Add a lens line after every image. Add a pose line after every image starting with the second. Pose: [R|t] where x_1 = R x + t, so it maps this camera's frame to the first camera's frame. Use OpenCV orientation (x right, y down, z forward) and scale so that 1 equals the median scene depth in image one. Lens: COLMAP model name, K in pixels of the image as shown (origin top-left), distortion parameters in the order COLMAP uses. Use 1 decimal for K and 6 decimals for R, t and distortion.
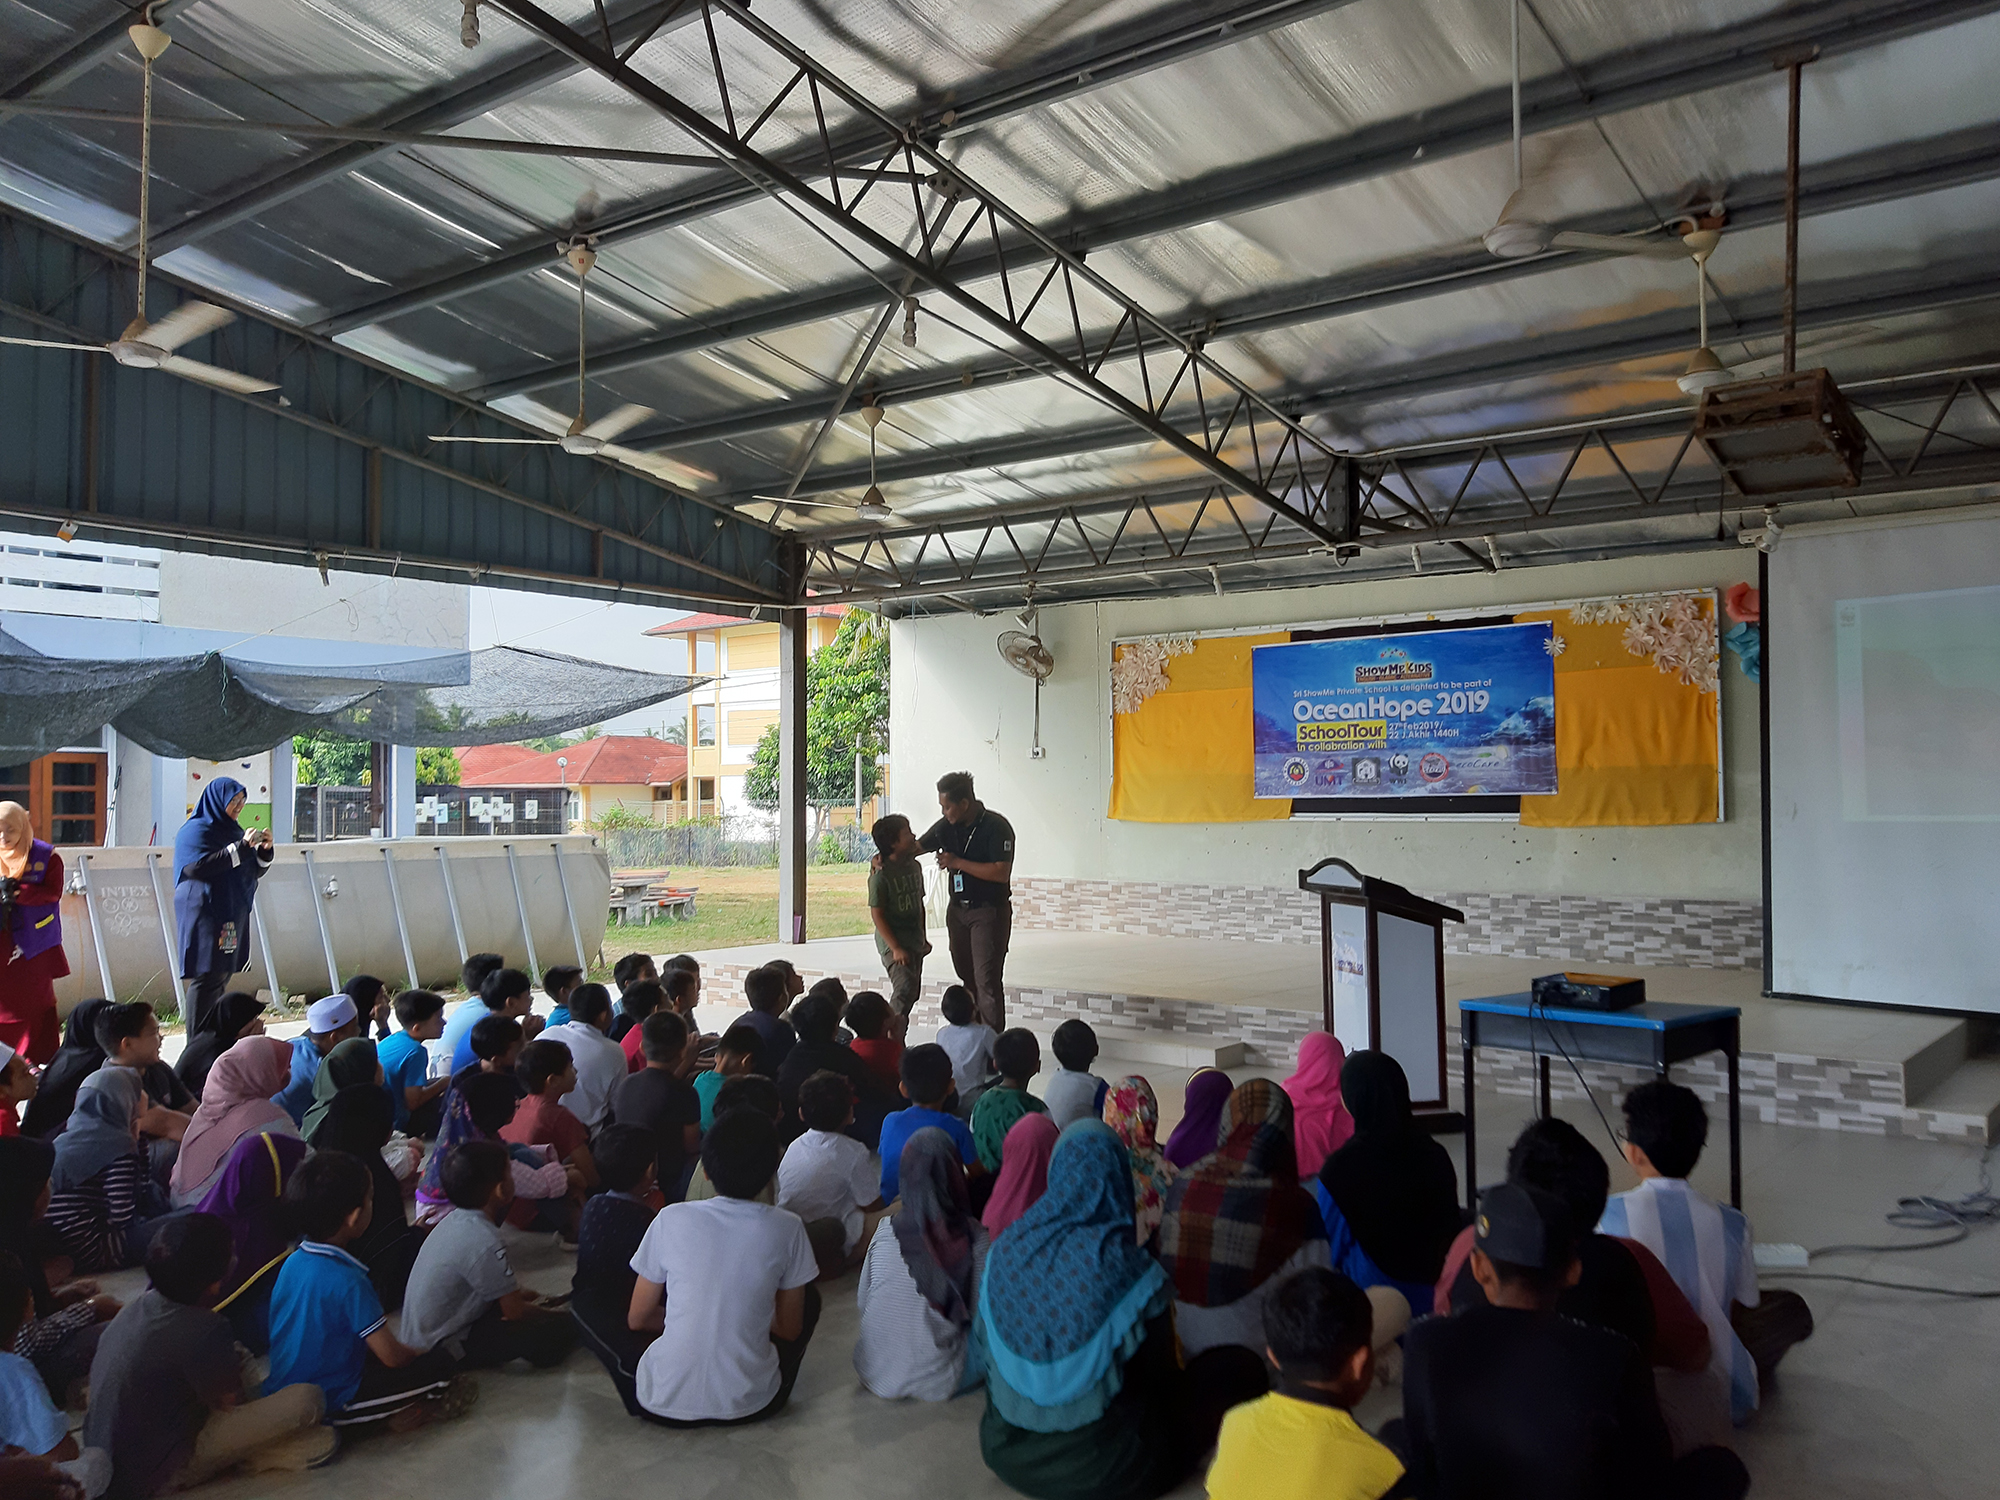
lens RADIAL K [[1598.2, 0, 995.9], [0, 1598.2, 713.2], [0, 0, 1]] dist [0.145419, -0.296746]
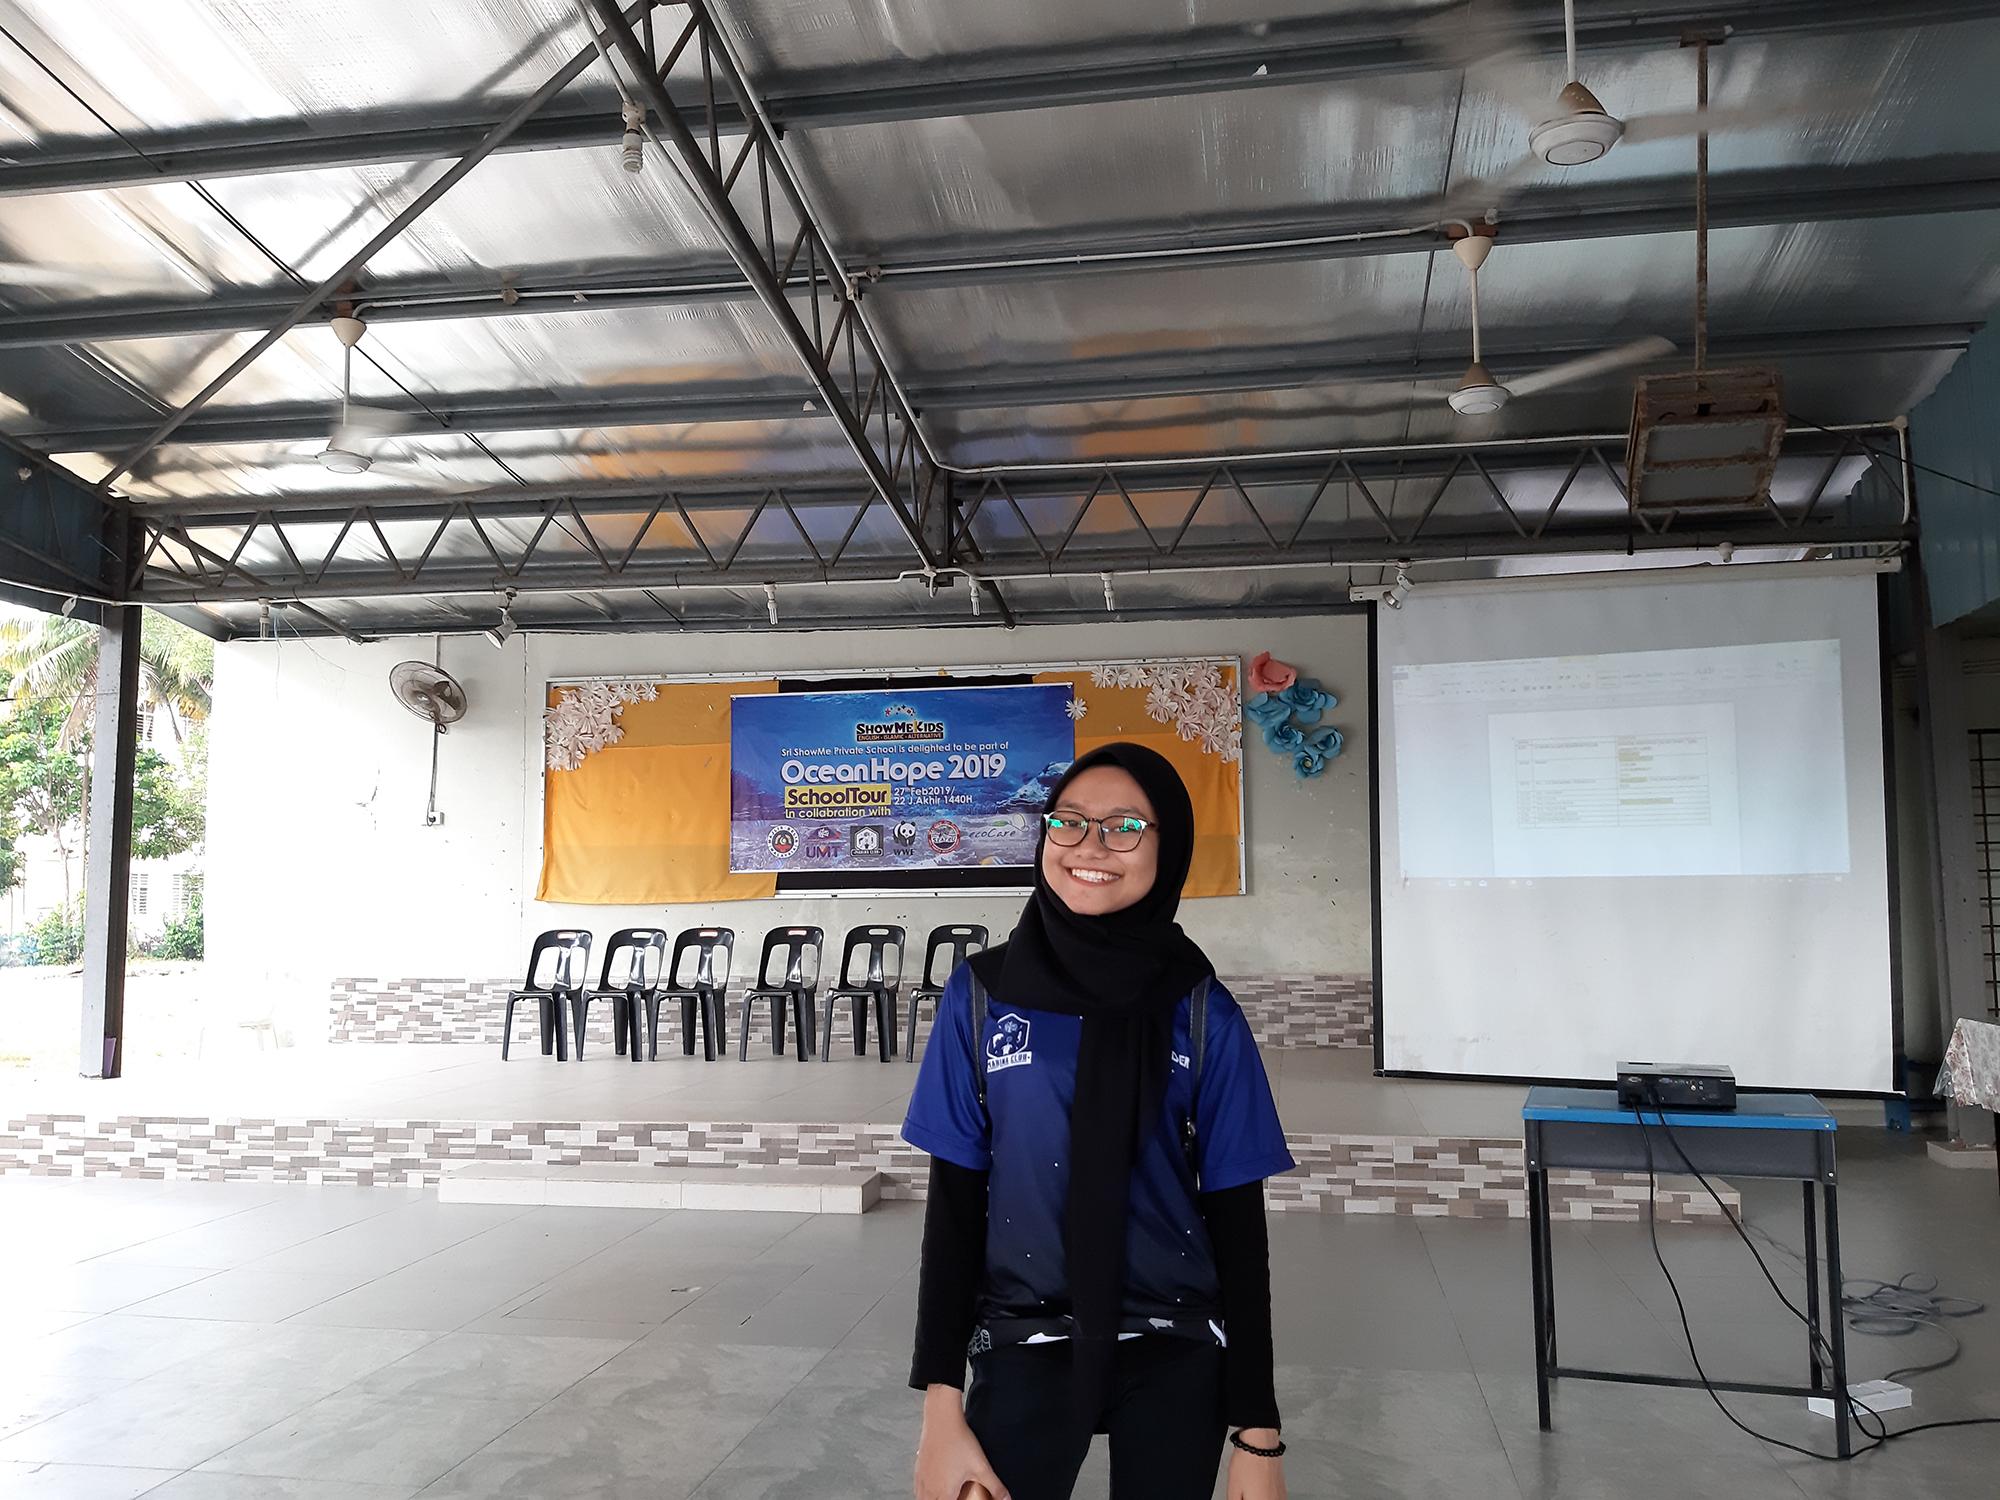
lens RADIAL K [[1598.2, 0, 995.9], [0, 1598.2, 713.2], [0, 0, 1]] dist [0.145419, -0.296746]
pose [[0.882783, 0.051035, 0.467000, -0.125336], [-0.024210, 0.997703, -0.063268, 0.020148], [-0.469156, 0.044546, 0.881991, 0.188496]]
